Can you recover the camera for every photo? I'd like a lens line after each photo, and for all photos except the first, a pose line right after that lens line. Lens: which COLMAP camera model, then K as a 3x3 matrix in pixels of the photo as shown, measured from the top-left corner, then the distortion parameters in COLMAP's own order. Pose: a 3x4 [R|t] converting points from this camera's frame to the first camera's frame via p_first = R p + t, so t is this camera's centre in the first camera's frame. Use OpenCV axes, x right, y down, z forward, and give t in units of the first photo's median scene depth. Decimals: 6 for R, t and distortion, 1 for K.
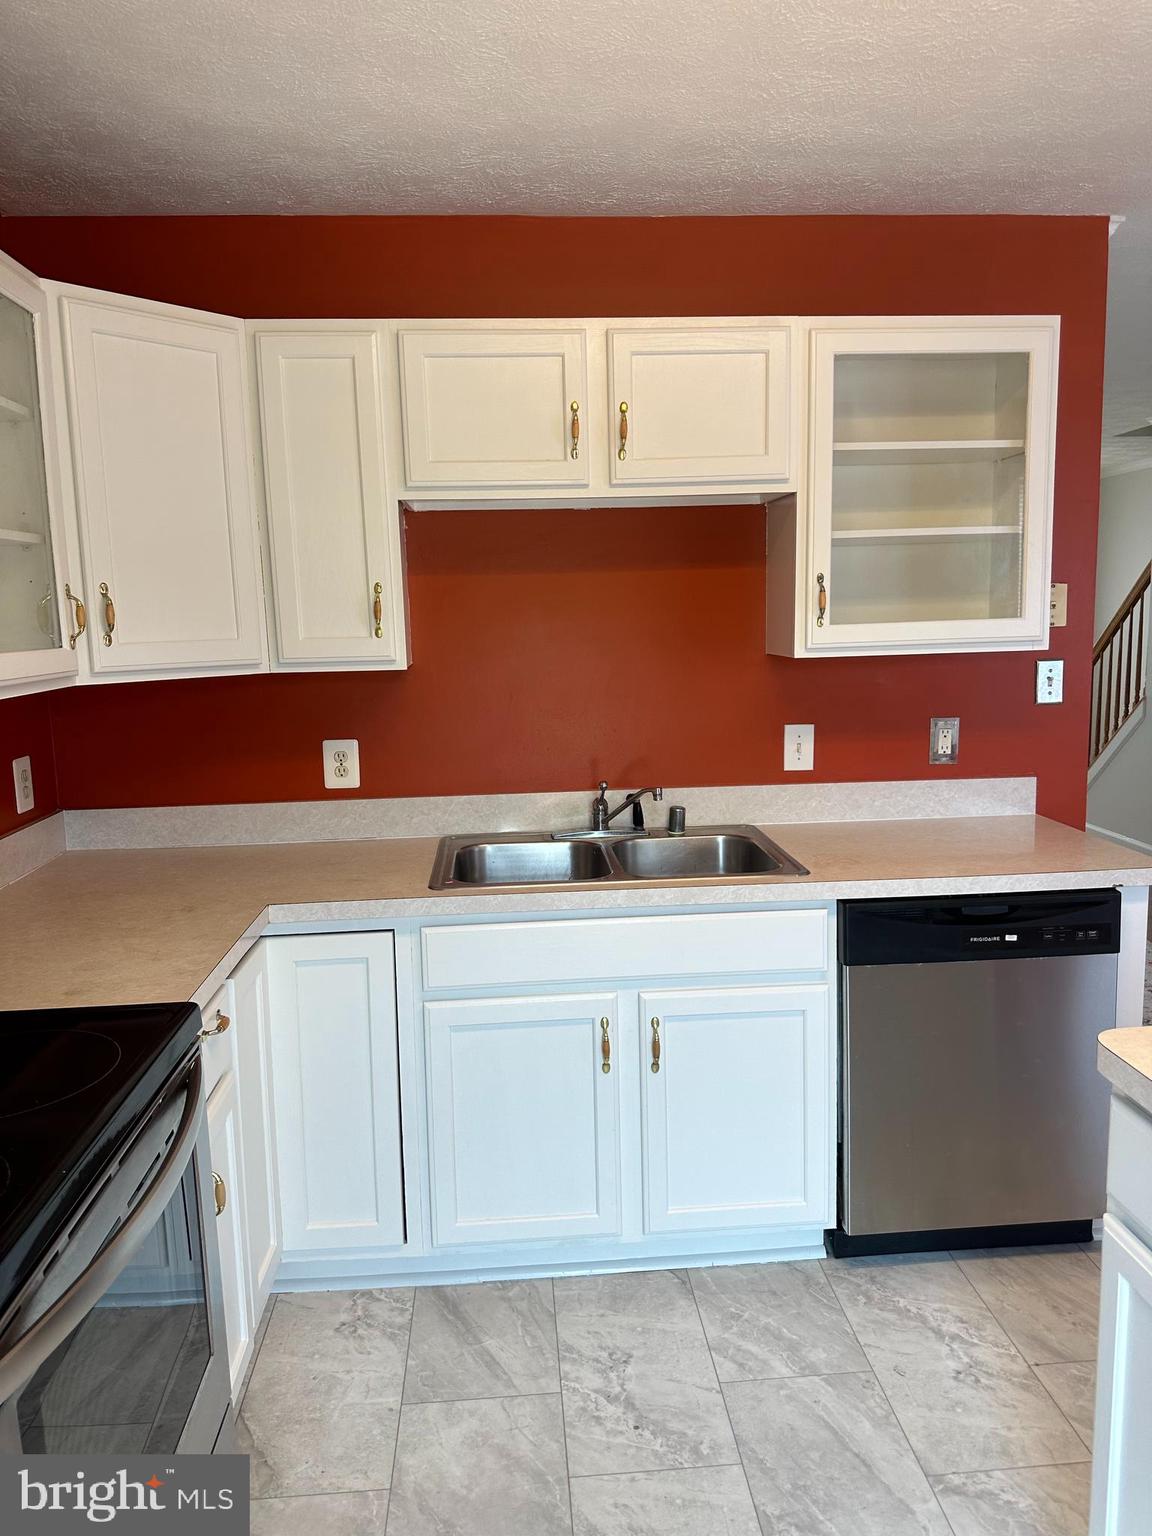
lens RADIAL K [[1086.2, 0, 586.8], [0, 1086.2, 767.3], [0, 0, 1]] dist [0.041361, -0.050342]
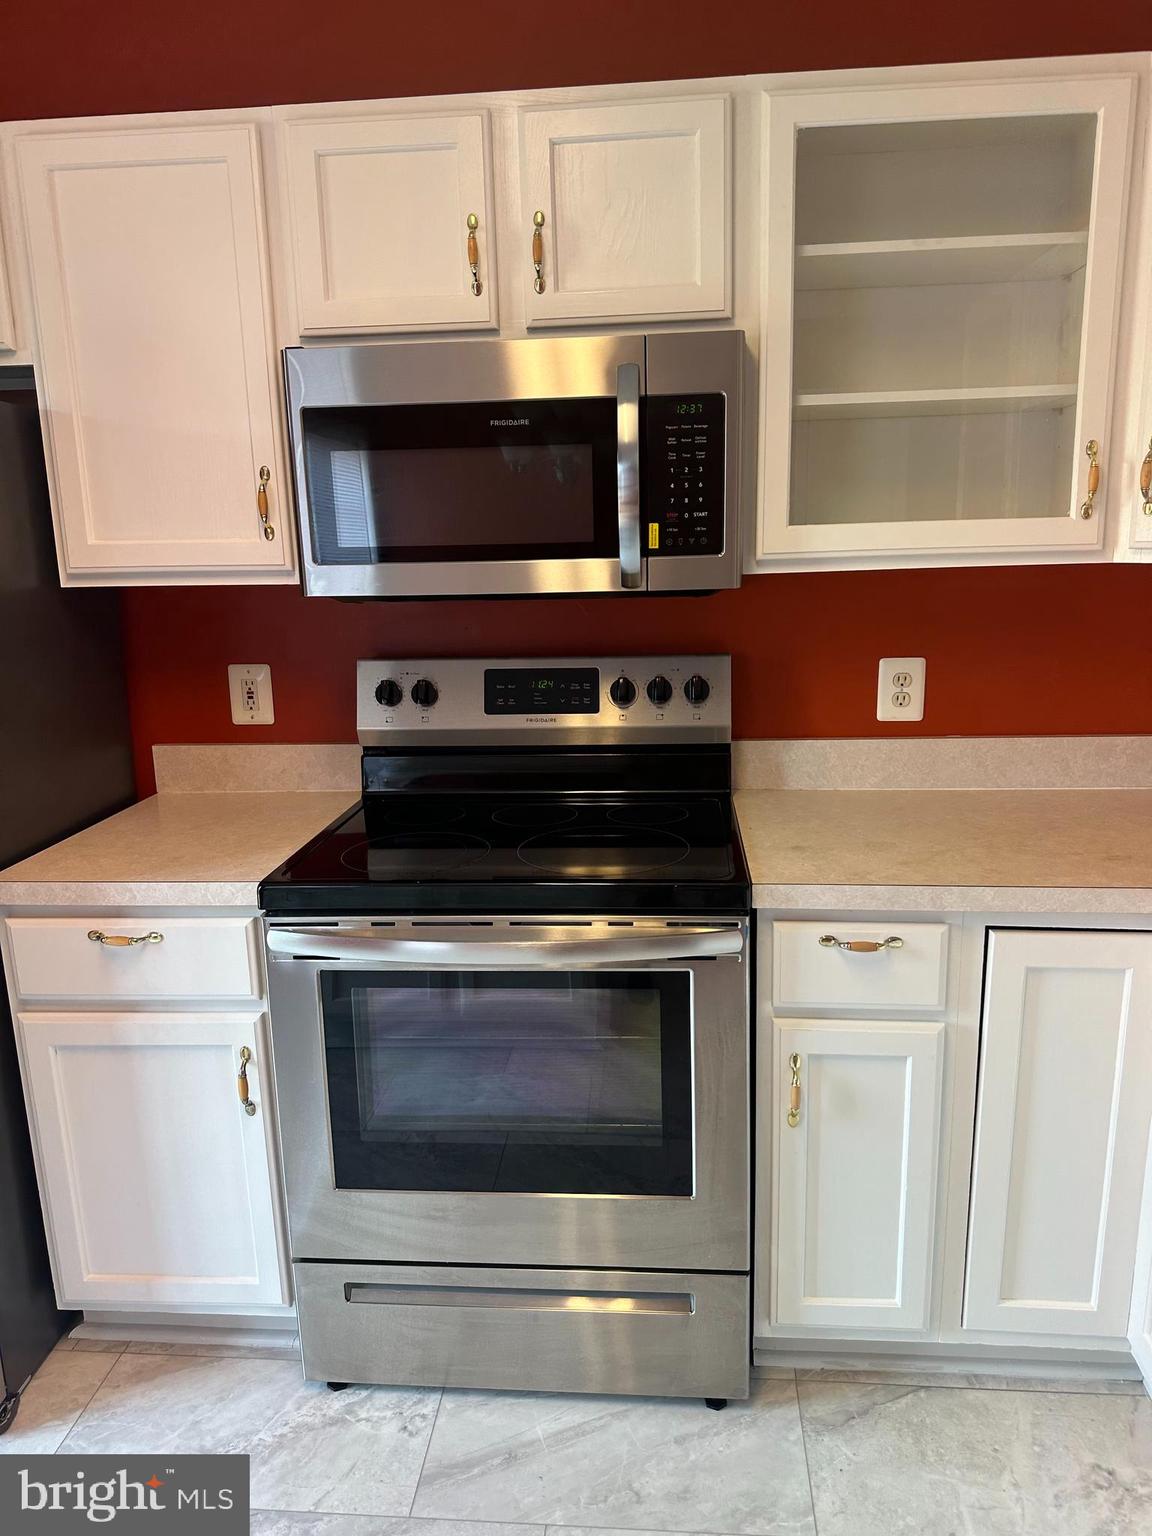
lens RADIAL K [[1086.2, 0, 570.9], [0, 1086.2, 779.9], [0, 0, 1]] dist [0.041361, -0.050342]
pose [[-0.161038, 0.246239, -0.955737, 0.421197], [-0.110853, 0.957735, 0.265432, -0.085611], [0.980703, 0.148691, -0.126936, 0.682106]]
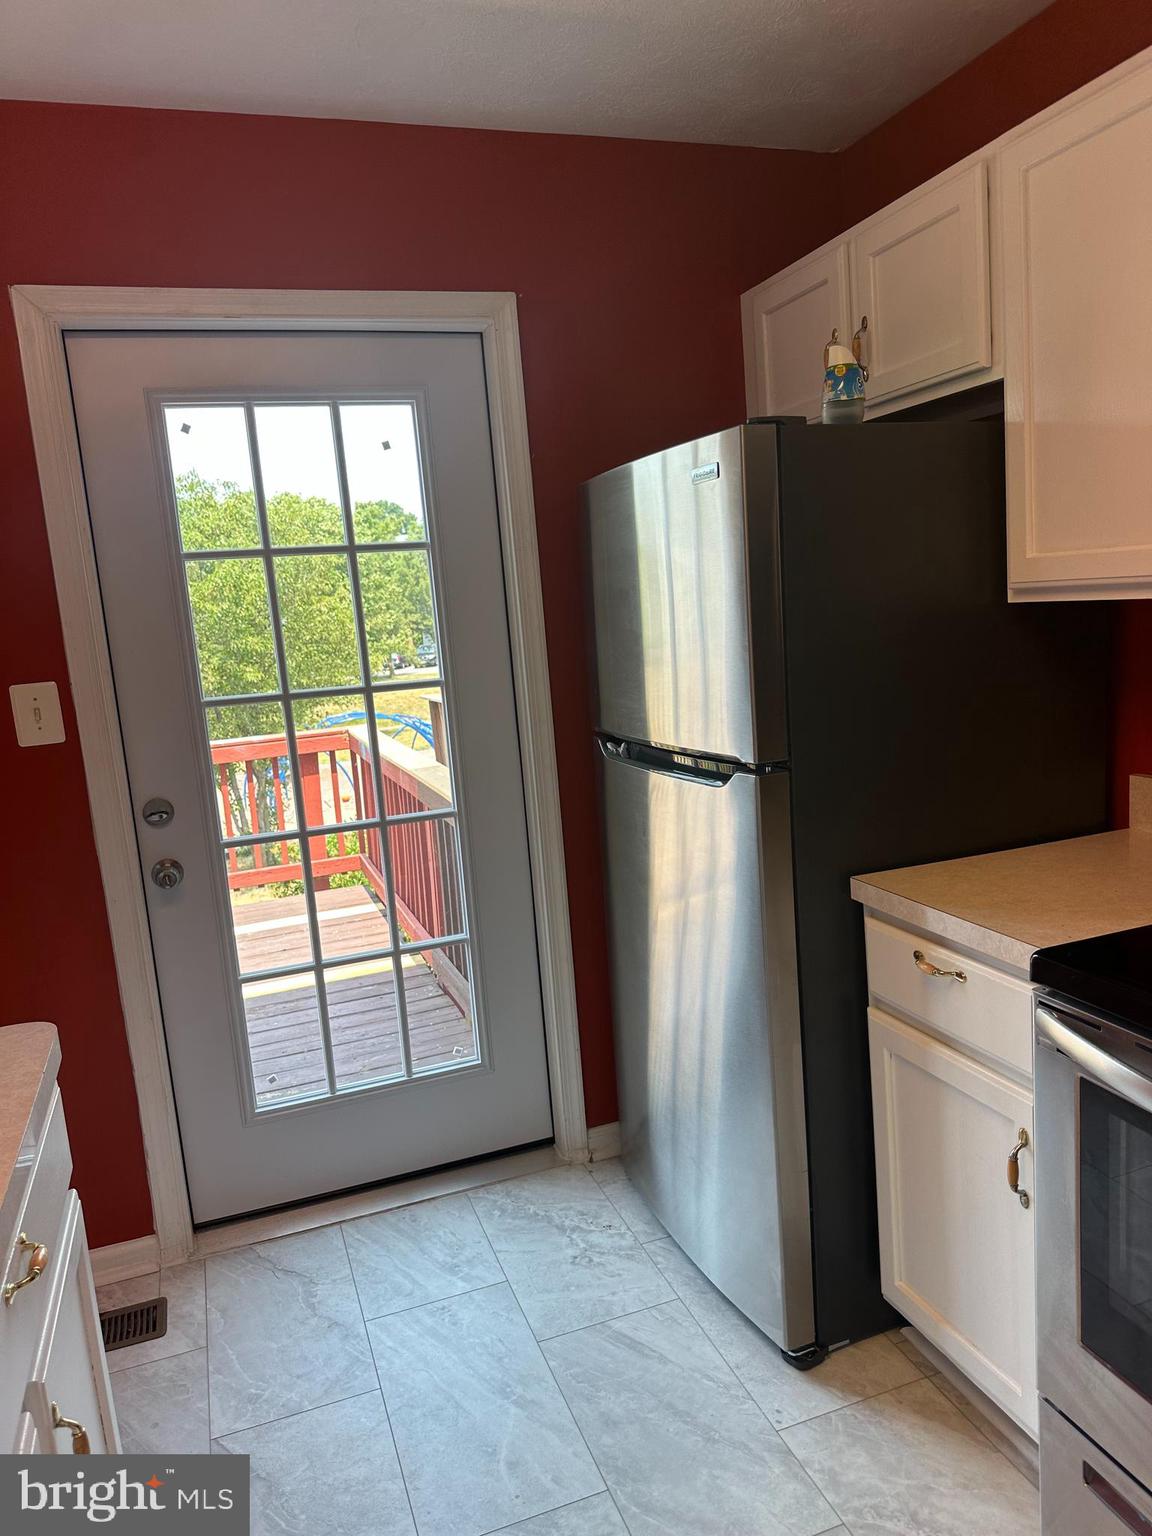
lens RADIAL K [[1086.2, 0, 581.1], [0, 1086.2, 780.3], [0, 0, 1]] dist [0.041361, -0.050342]
pose [[-0.959936, 0.143895, -0.240452, 0.160387], [0.066516, 0.950568, 0.303307, -0.104631], [0.272210, 0.275162, -0.922056, 0.879848]]
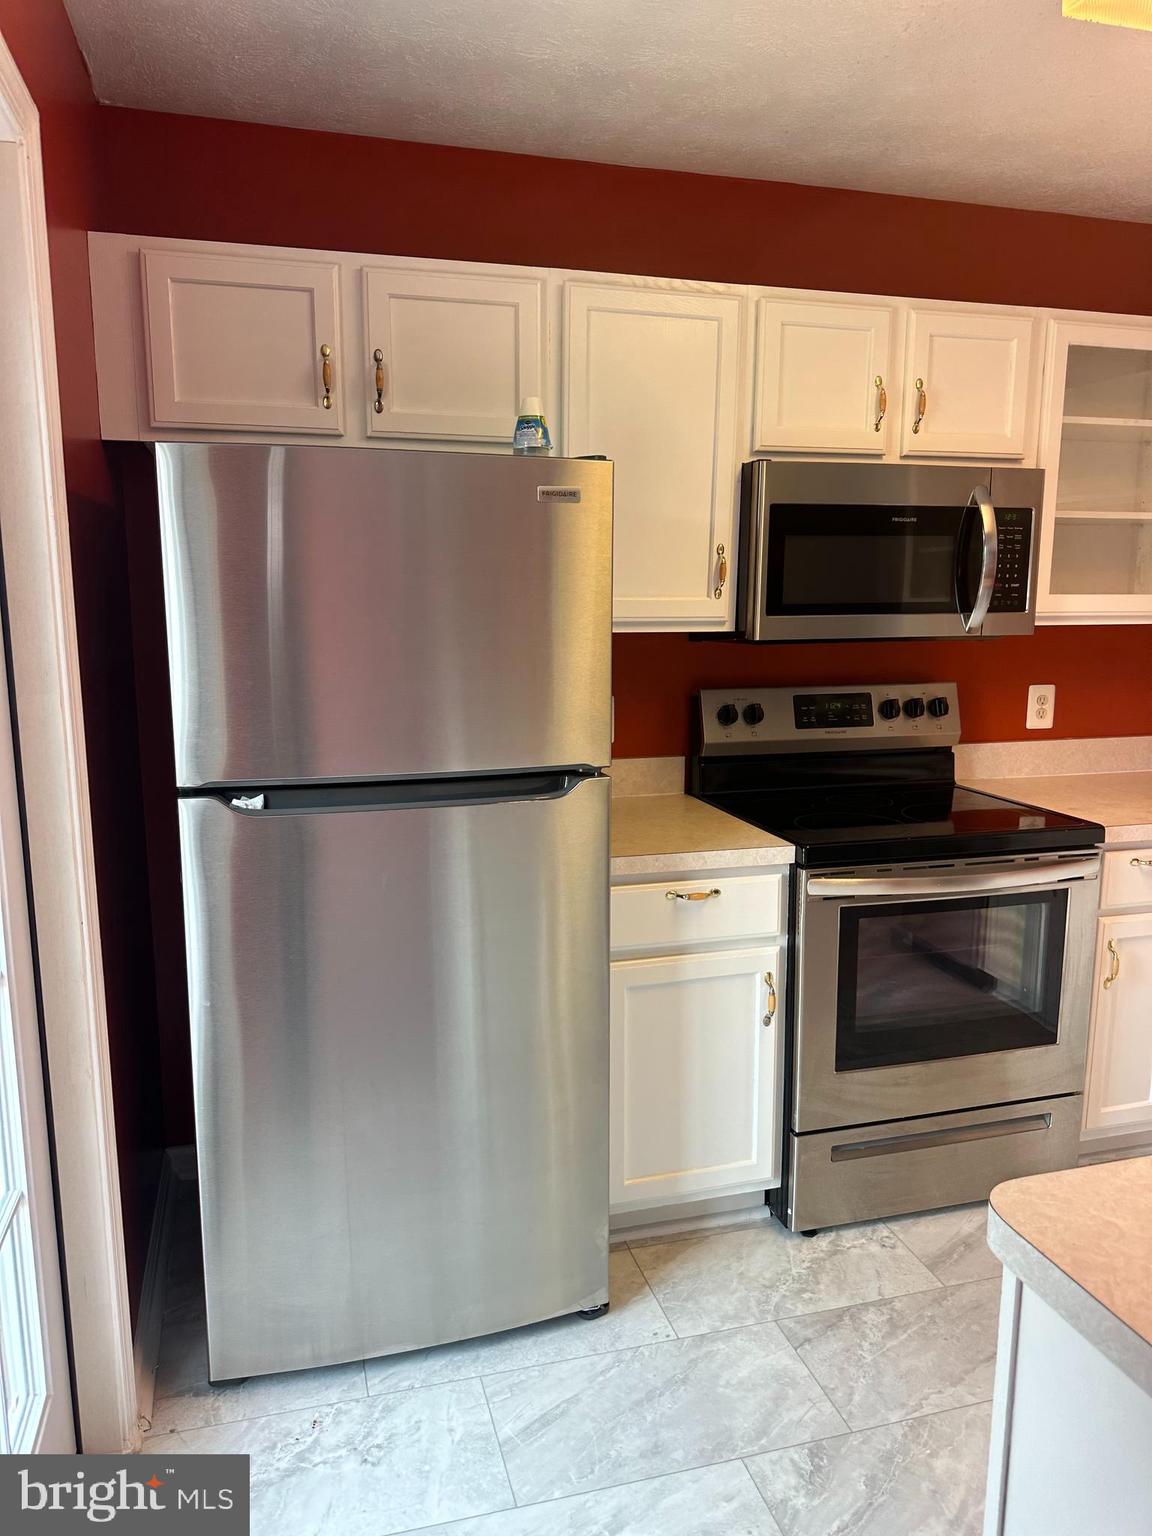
lens RADIAL K [[1086.2, 0, 568.7], [0, 1086.2, 778.0], [0, 0, 1]] dist [0.041361, -0.050342]
pose [[0.191859, 0.191979, -0.962463, 0.684124], [-0.144269, 0.975544, 0.165829, 0.004567], [0.970761, 0.107038, 0.214864, -0.042037]]
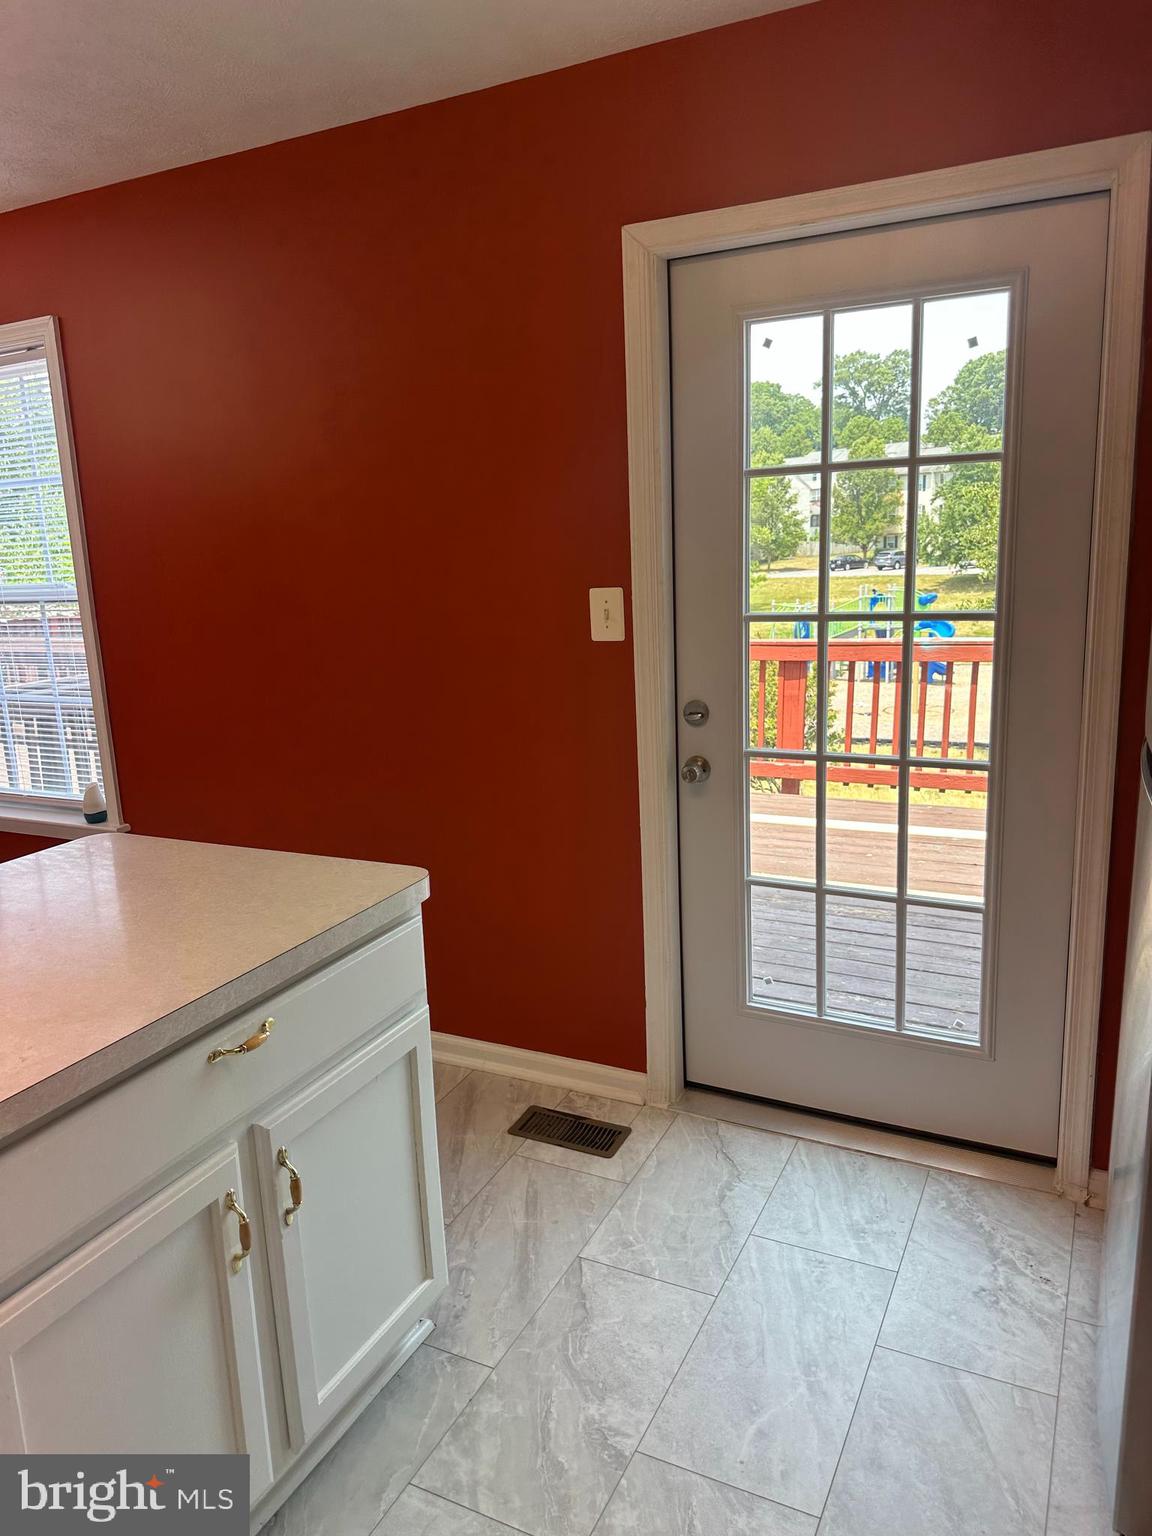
lens RADIAL K [[1086.2, 0, 579.6], [0, 1086.2, 765.6], [0, 0, 1]] dist [0.041361, -0.050342]
pose [[-0.855088, -0.045477, 0.516485, -0.186433], [0.138863, 0.939667, 0.312639, -0.104088], [-0.499542, 0.339055, -0.797182, 0.794335]]
